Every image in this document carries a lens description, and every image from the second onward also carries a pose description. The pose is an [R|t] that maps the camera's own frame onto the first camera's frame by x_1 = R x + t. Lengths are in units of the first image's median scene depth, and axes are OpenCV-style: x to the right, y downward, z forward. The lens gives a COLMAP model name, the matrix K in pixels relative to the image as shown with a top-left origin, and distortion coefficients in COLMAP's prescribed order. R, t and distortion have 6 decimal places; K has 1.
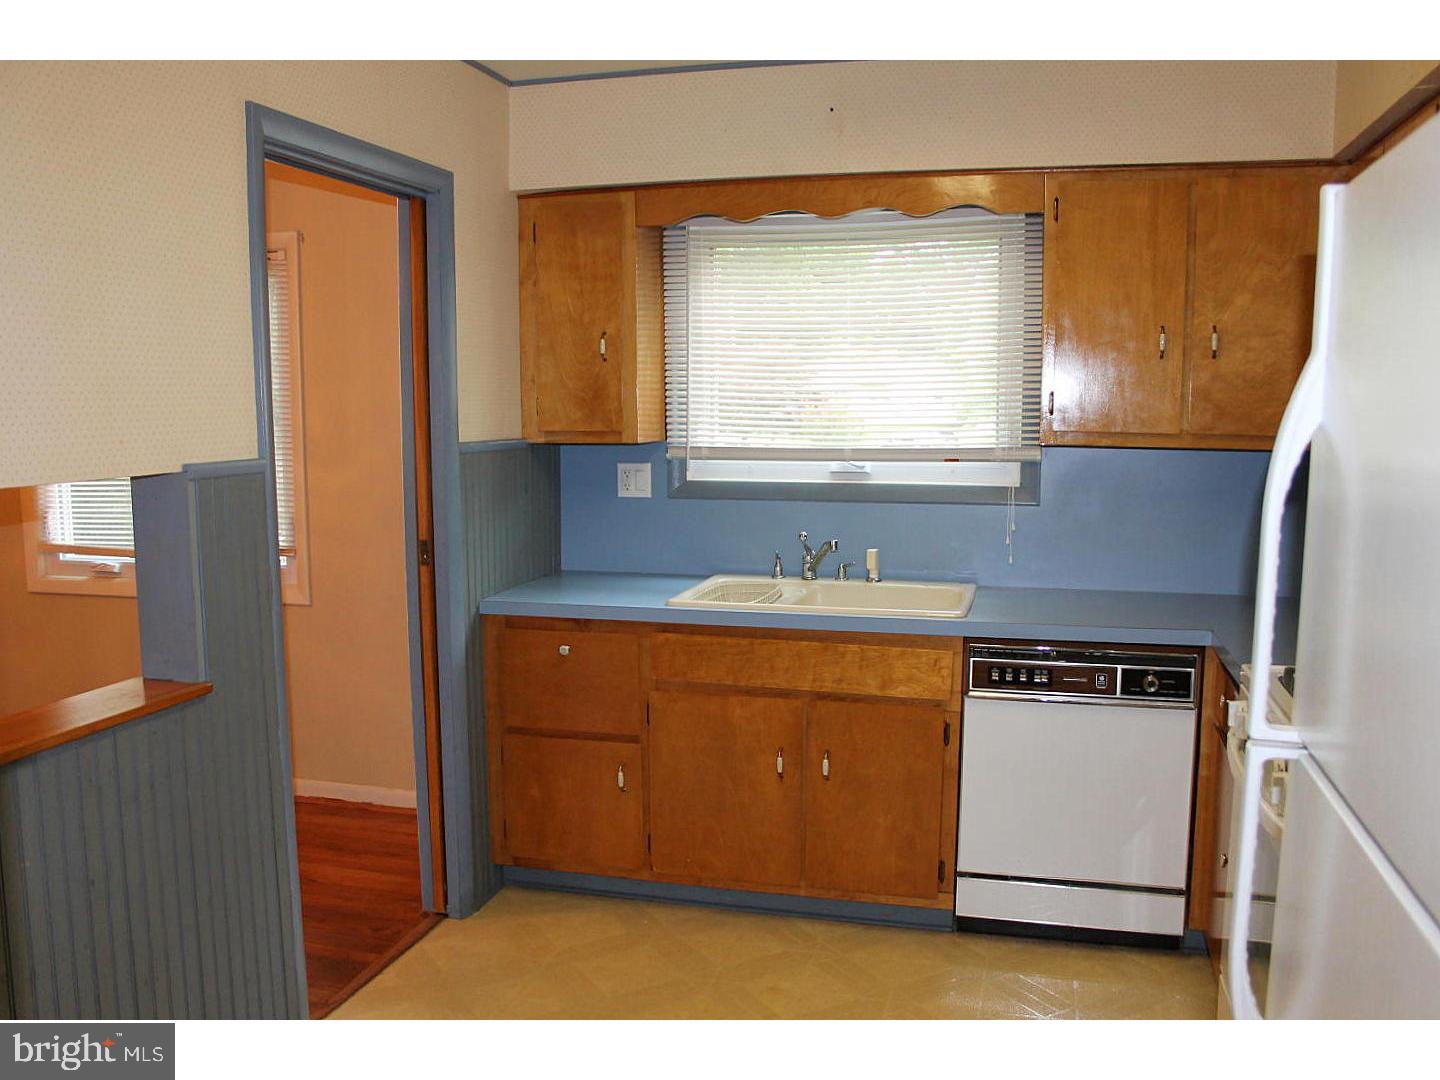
lens RADIAL K [[1253.2, 0, 720.0], [0, 1253.2, 540.0], [0, 0, 1]] dist [-0.076469, 0.006433]
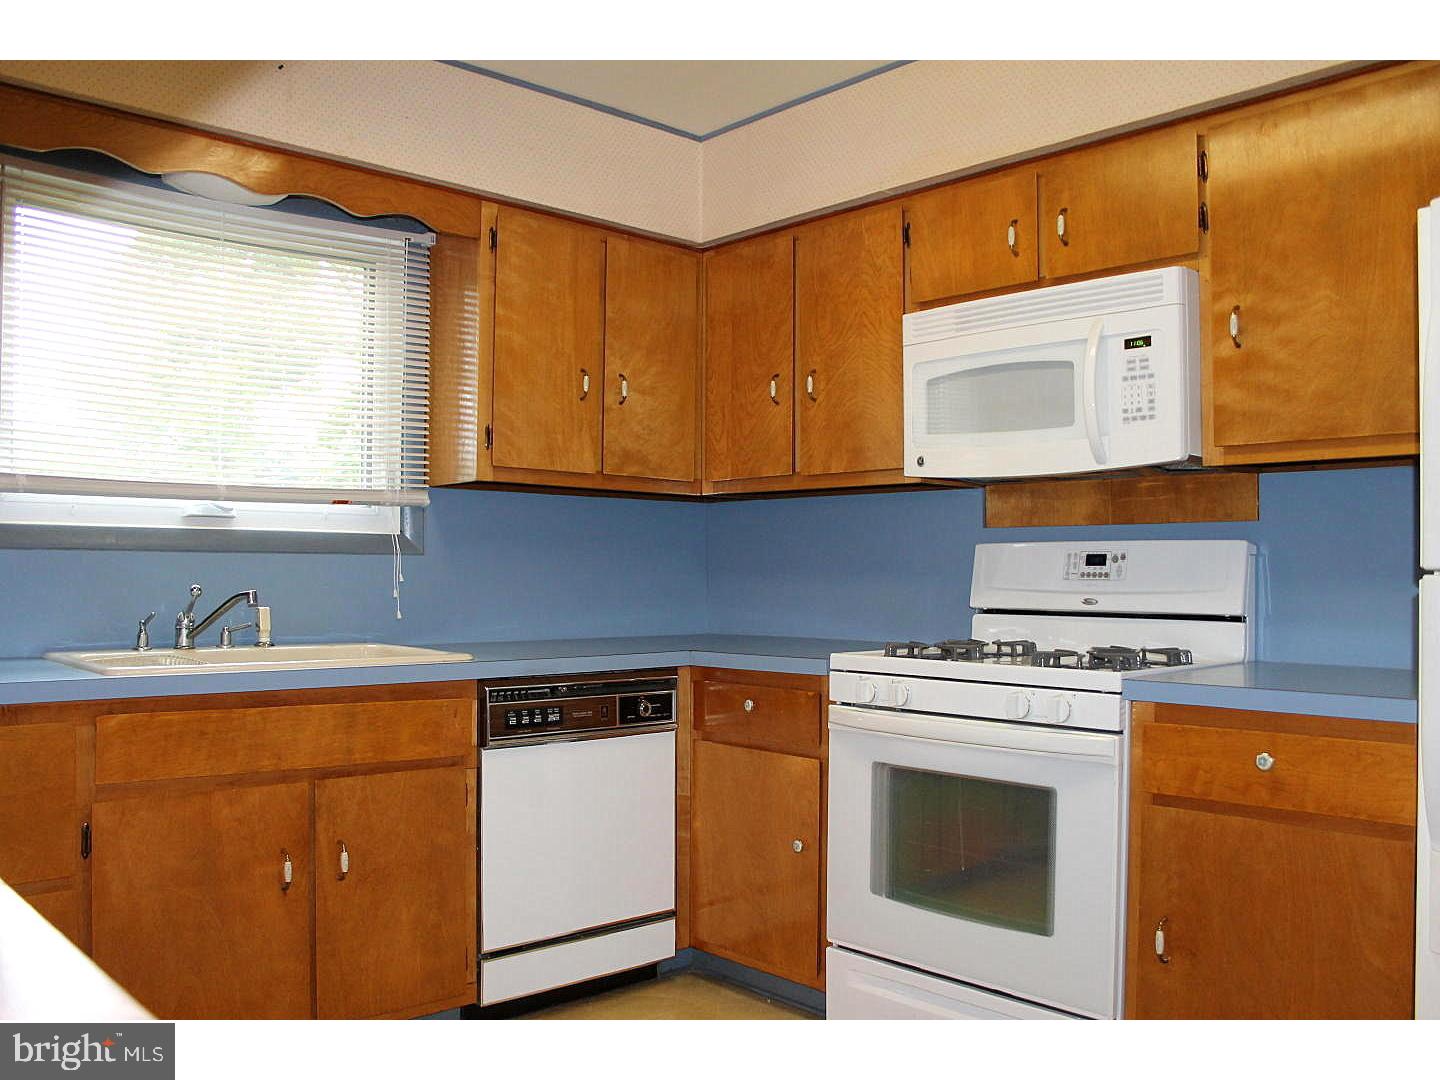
lens RADIAL K [[1253.2, 0, 720.0], [0, 1253.2, 540.0], [0, 0, 1]] dist [-0.076469, 0.006433]
pose [[0.550252, 0.023075, 0.834679, -0.433896], [0.088597, 0.992362, -0.085841, 0.066467], [-0.830285, 0.121184, 0.544005, 0.345298]]
